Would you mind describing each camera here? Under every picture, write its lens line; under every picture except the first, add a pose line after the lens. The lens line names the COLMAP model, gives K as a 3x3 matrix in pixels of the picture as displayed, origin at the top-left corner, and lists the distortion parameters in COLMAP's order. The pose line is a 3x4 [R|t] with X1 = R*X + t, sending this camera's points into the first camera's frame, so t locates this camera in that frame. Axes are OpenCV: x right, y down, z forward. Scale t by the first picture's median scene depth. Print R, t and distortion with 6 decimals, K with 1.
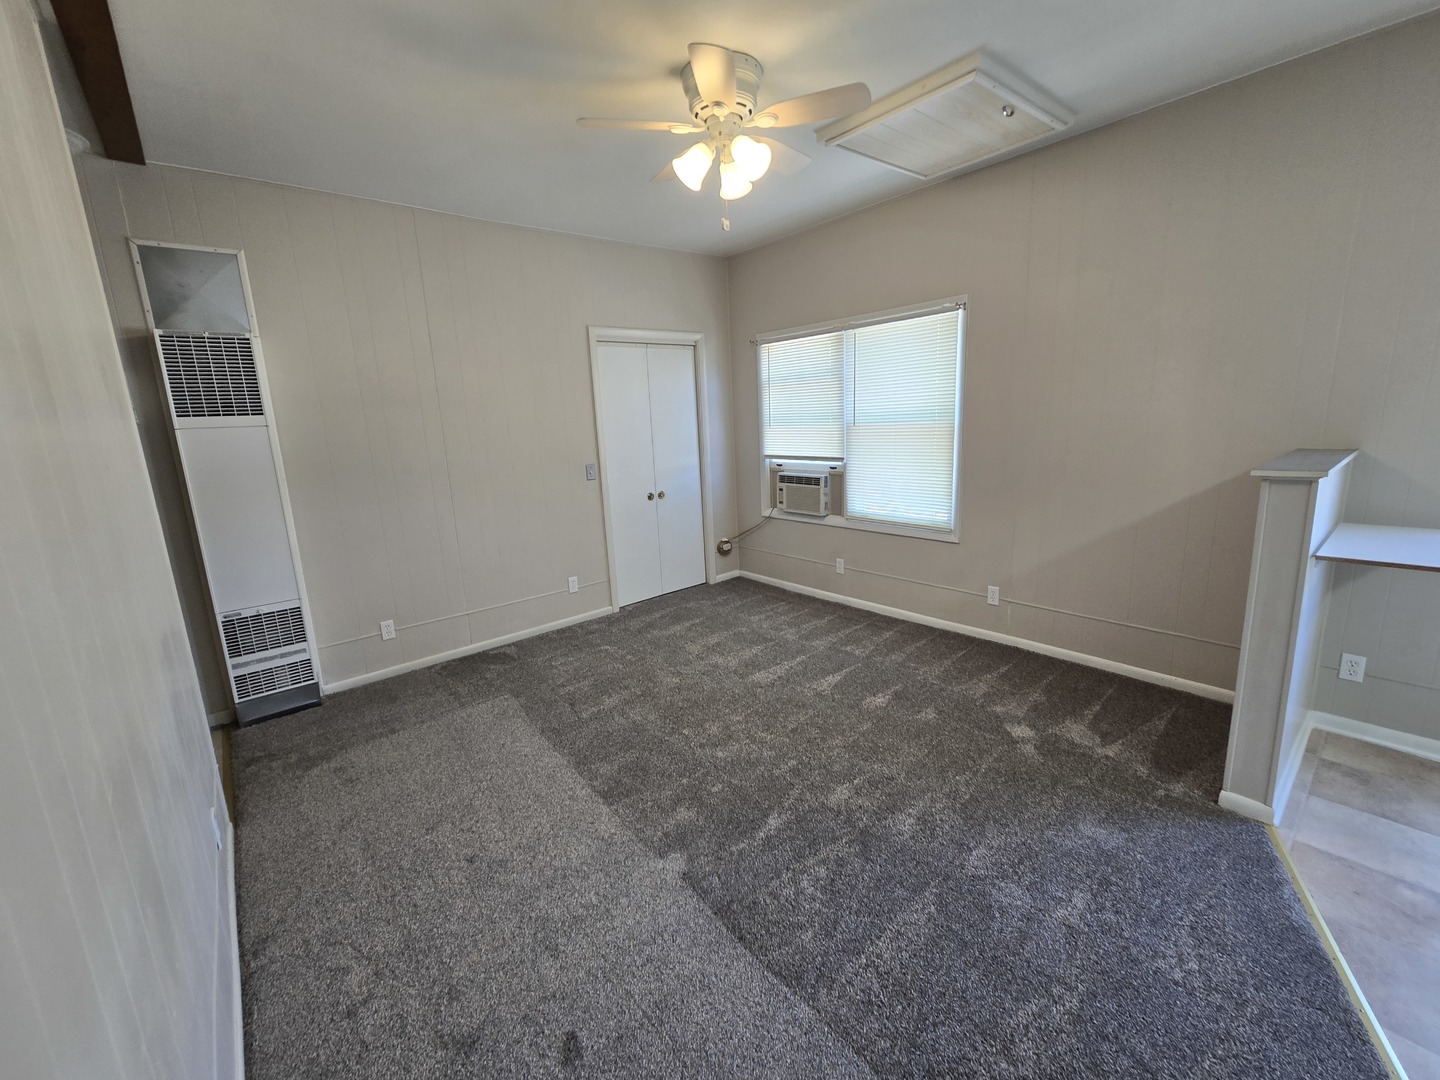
lens RADIAL K [[592.7, 0, 713.4], [0, 592.7, 534.8], [0, 0, 1]] dist [-0.001778, 0.002890]
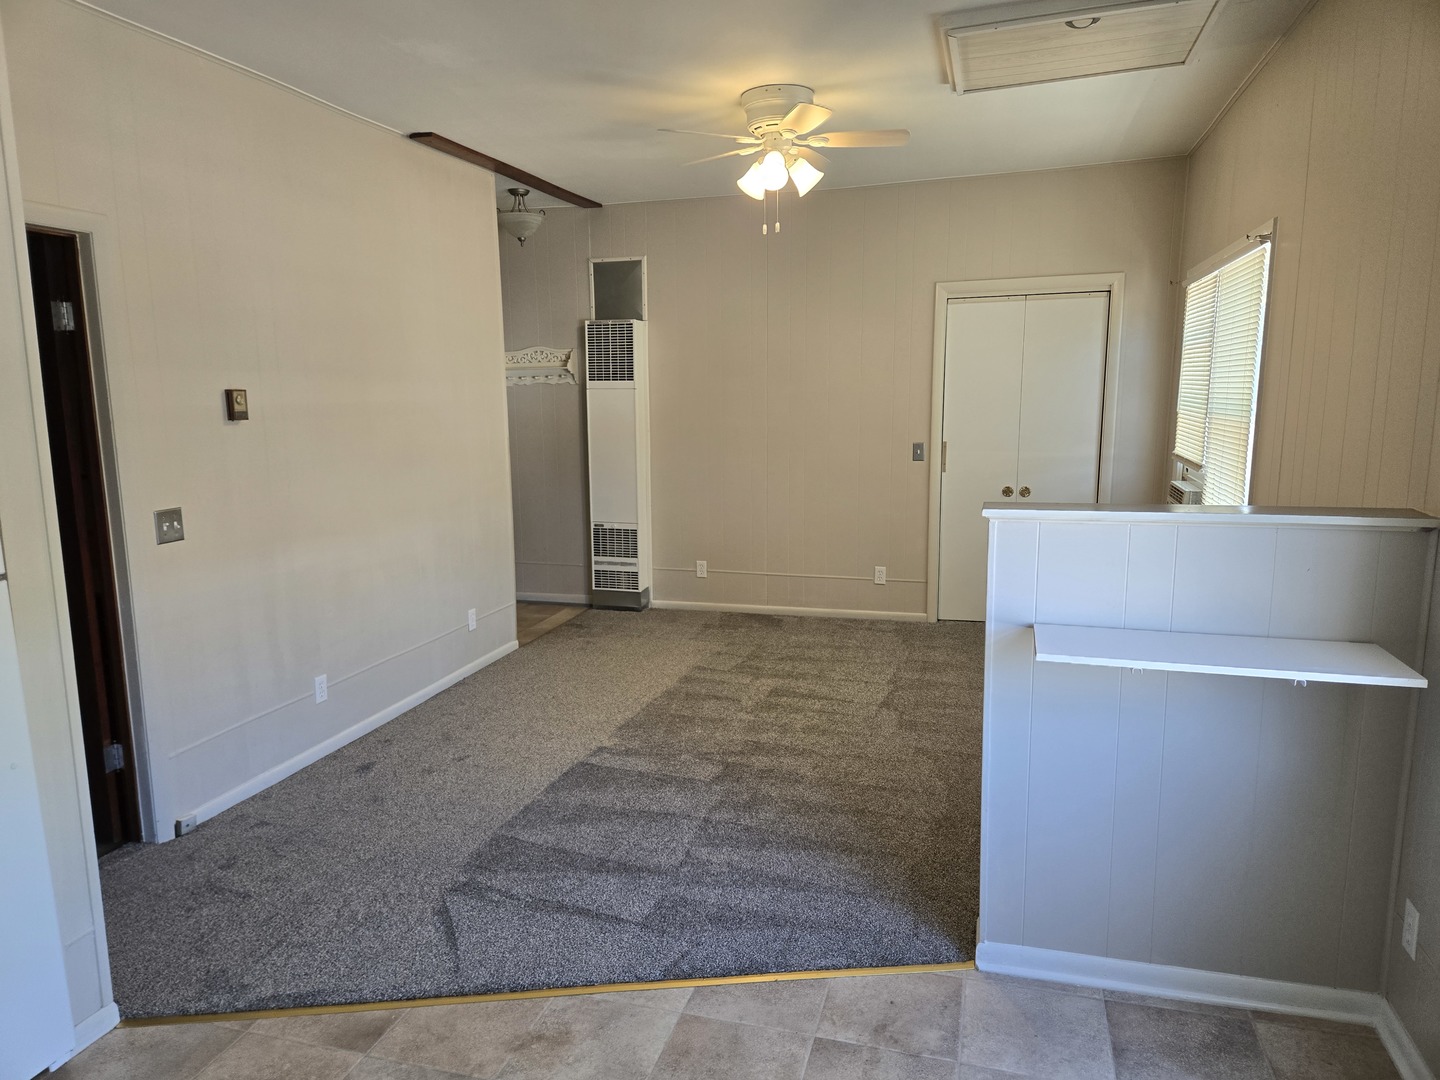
lens RADIAL K [[956.0, 0, 711.5], [0, 956.0, 542.4], [0, 0, 1]] dist [0.056089, -0.044219]
pose [[0.543393, 0.174888, -0.821059, 0.980965], [-0.175318, 0.980134, 0.092742, -0.064638], [0.820968, 0.093551, 0.563259, -0.024825]]
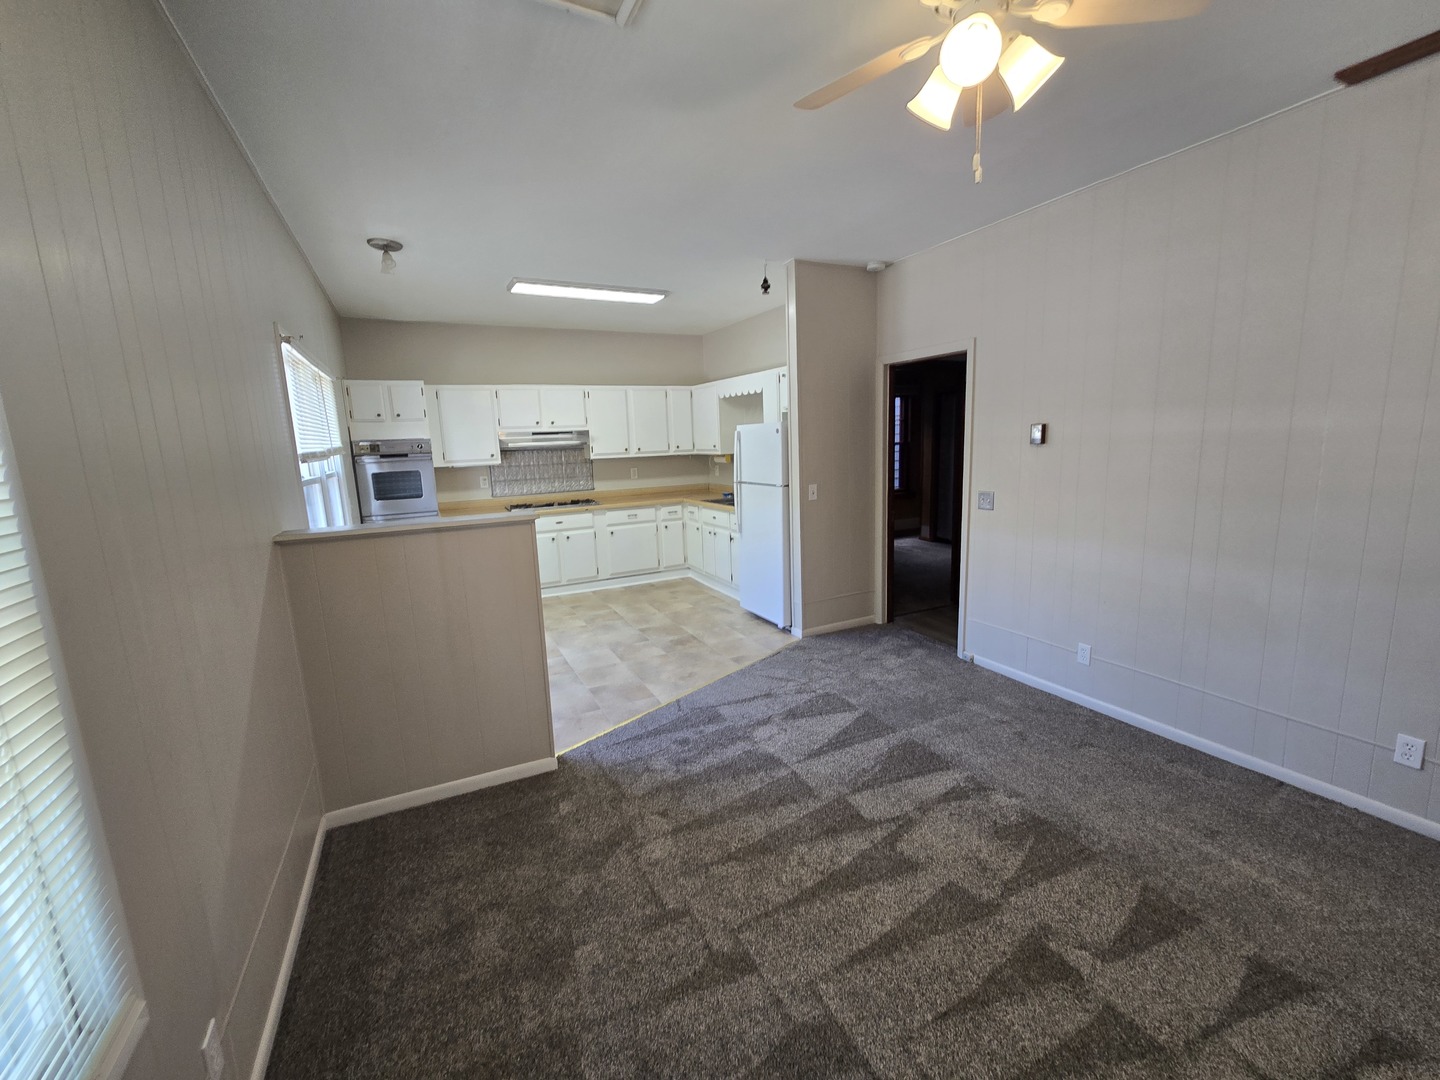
lens RADIAL K [[592.7, 0, 722.5], [0, 592.7, 532.8], [0, 0, 1]] dist [-0.001778, 0.002890]
pose [[-0.970401, 0.043759, 0.237500, 0.085902], [0.122492, 0.936737, 0.327901, -0.257830], [-0.208126, 0.347288, -0.914371, 1.203860]]
